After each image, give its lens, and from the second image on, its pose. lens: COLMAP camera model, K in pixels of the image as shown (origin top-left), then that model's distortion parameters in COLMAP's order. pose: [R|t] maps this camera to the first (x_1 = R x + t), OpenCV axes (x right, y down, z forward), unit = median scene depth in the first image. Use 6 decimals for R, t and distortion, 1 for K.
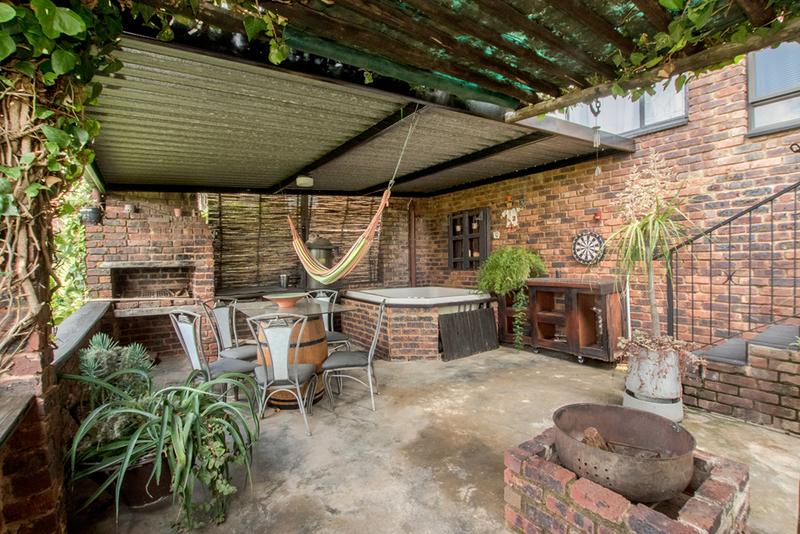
lens RADIAL K [[372.0, 0, 399.8], [0, 372.0, 262.2], [0, 0, 1]] dist [-0.020145, 0.000034]
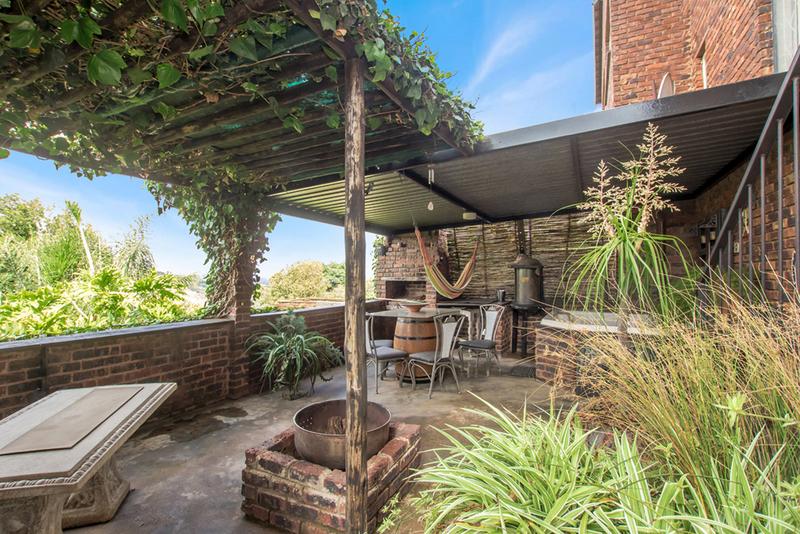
lens RADIAL K [[372.0, 0, 399.8], [0, 372.0, 262.2], [0, 0, 1]] dist [-0.020145, 0.000034]
pose [[0.478231, -0.011071, -0.878164, 0.725617], [-0.016019, 0.999644, -0.021327, -0.031895], [0.878088, 0.024267, 0.477883, 0.197364]]
